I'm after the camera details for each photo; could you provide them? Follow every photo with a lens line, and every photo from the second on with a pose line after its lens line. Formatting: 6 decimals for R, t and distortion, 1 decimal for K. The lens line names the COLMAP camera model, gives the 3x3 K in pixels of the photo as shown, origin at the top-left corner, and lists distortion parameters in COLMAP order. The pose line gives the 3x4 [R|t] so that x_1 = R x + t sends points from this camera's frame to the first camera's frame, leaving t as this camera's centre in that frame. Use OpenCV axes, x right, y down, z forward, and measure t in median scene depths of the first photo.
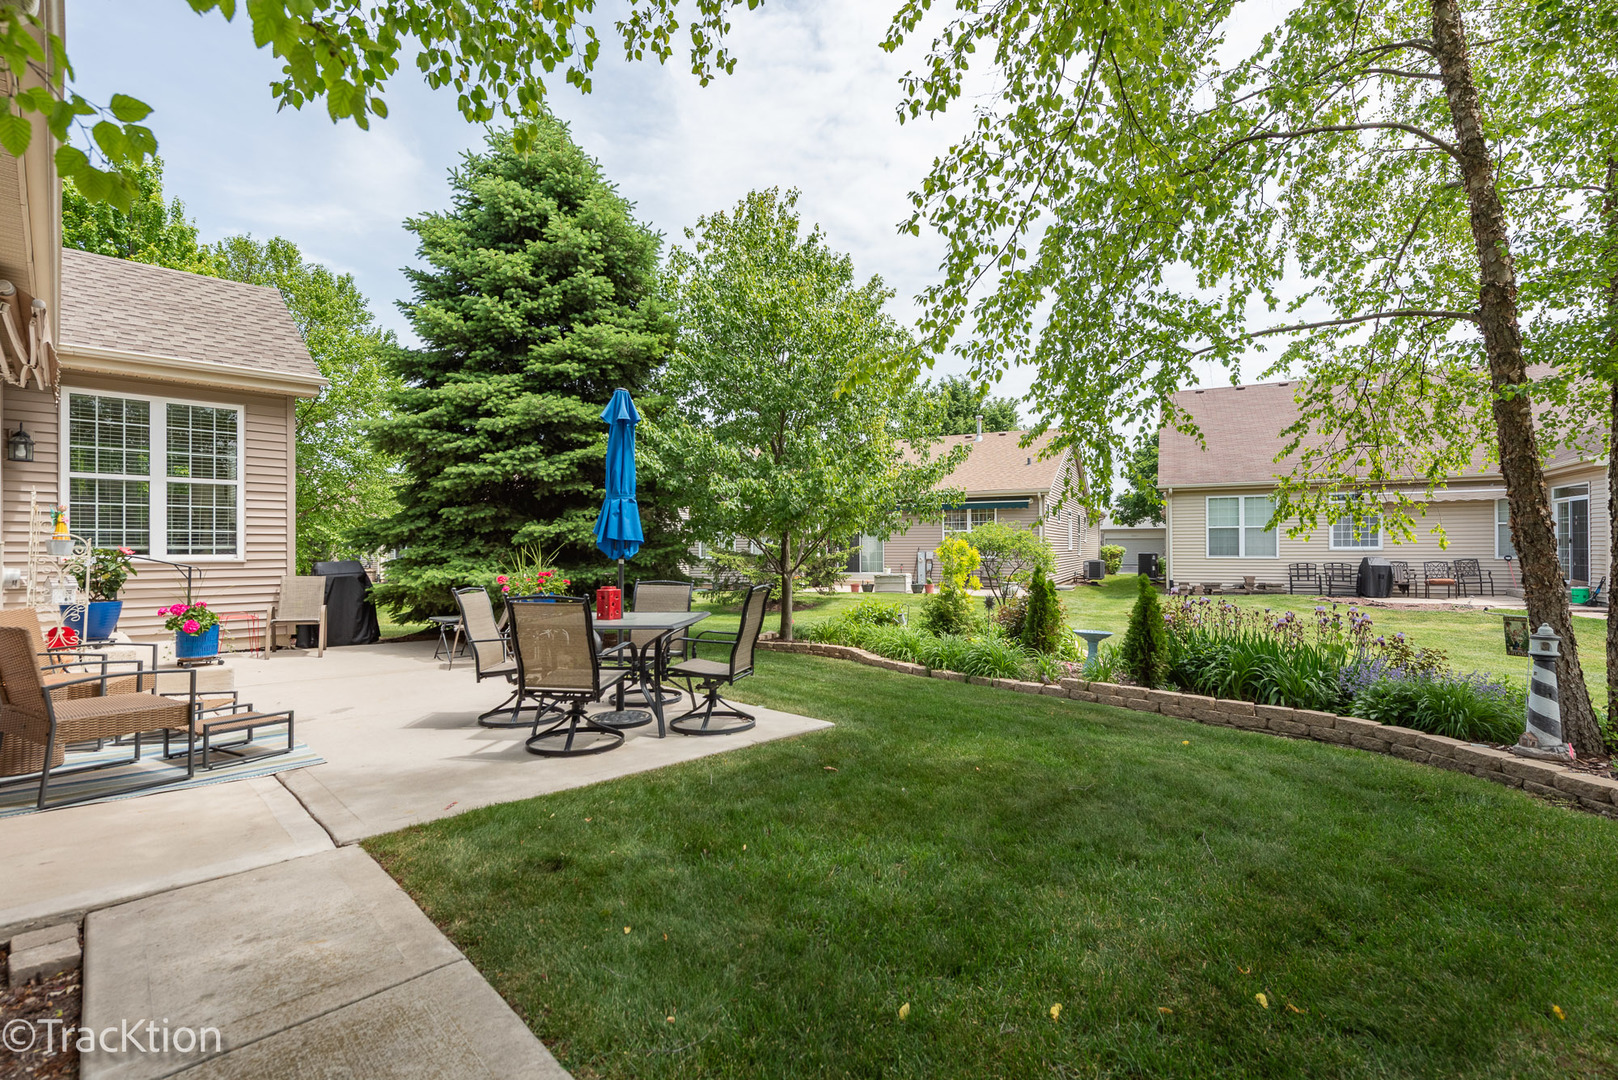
lens RADIAL K [[775.2, 0, 821.6], [0, 775.2, 541.5], [0, 0, 1]] dist [-0.031894, -0.000600]
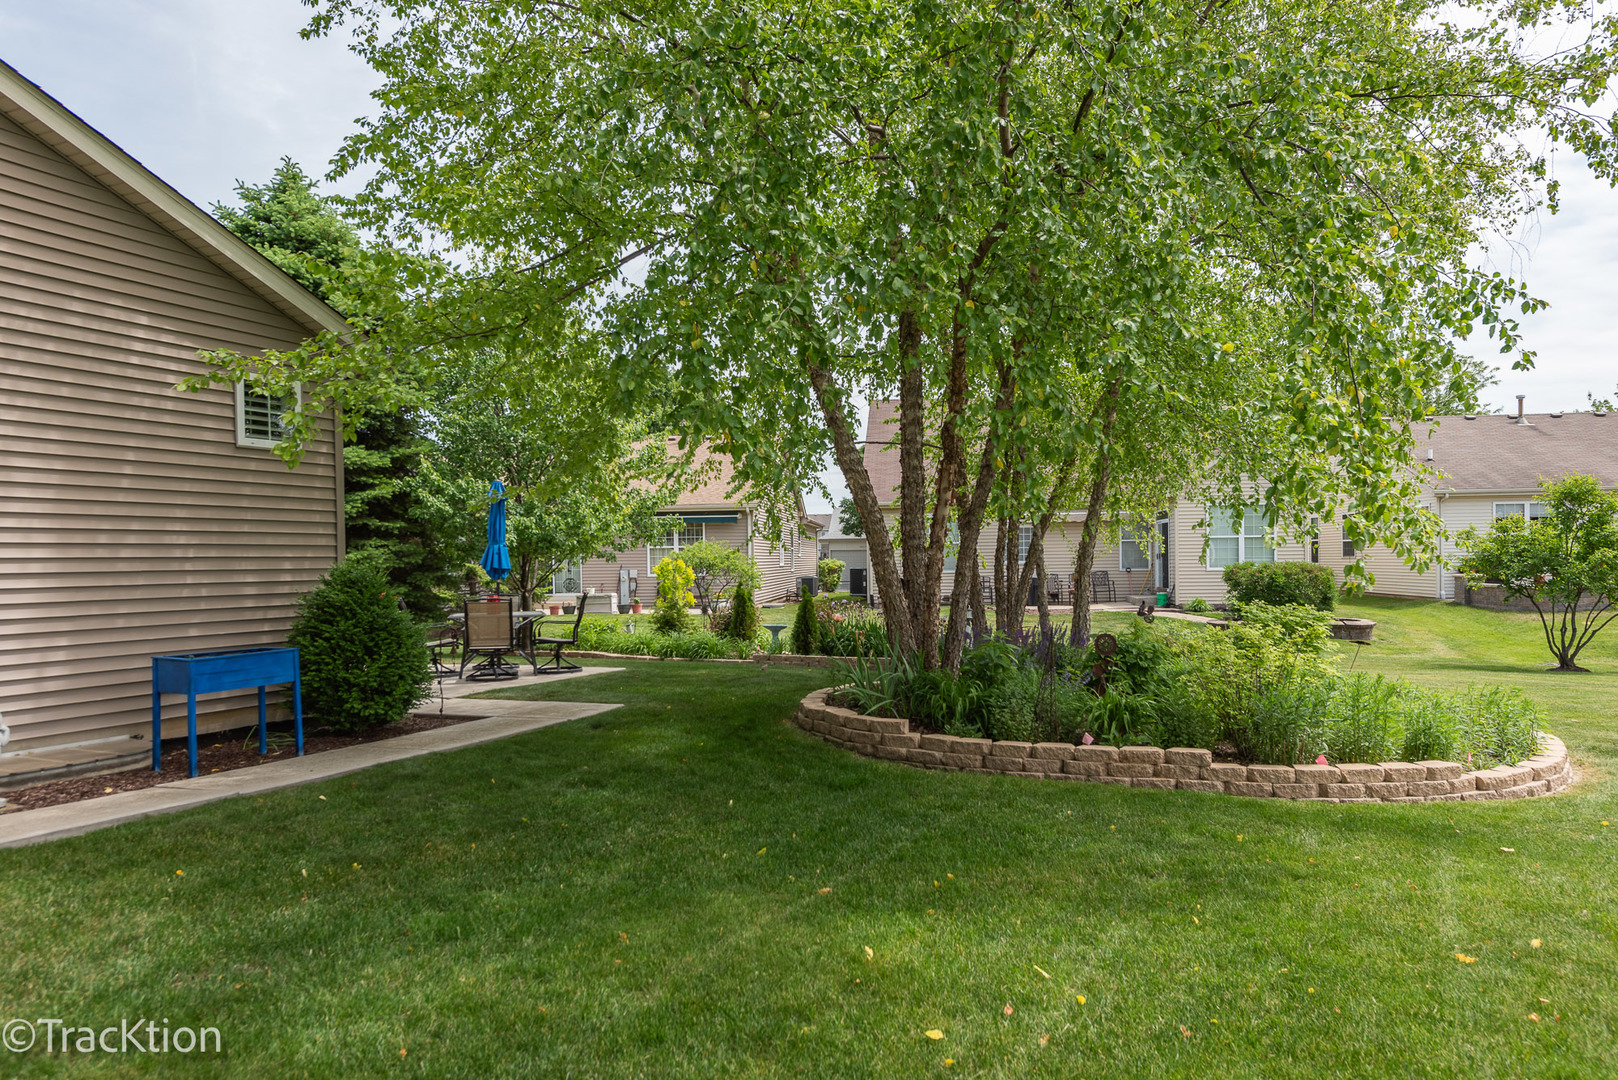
lens RADIAL K [[1096.5, 0, 814.1], [0, 1096.5, 546.2], [0, 0, 1]] dist [0.006235, 0.000229]
pose [[0.947454, -0.006378, 0.319828, -0.208918], [0.008372, 0.999953, -0.004859, -0.019138], [-0.319782, 0.007281, 0.947463, -0.857281]]
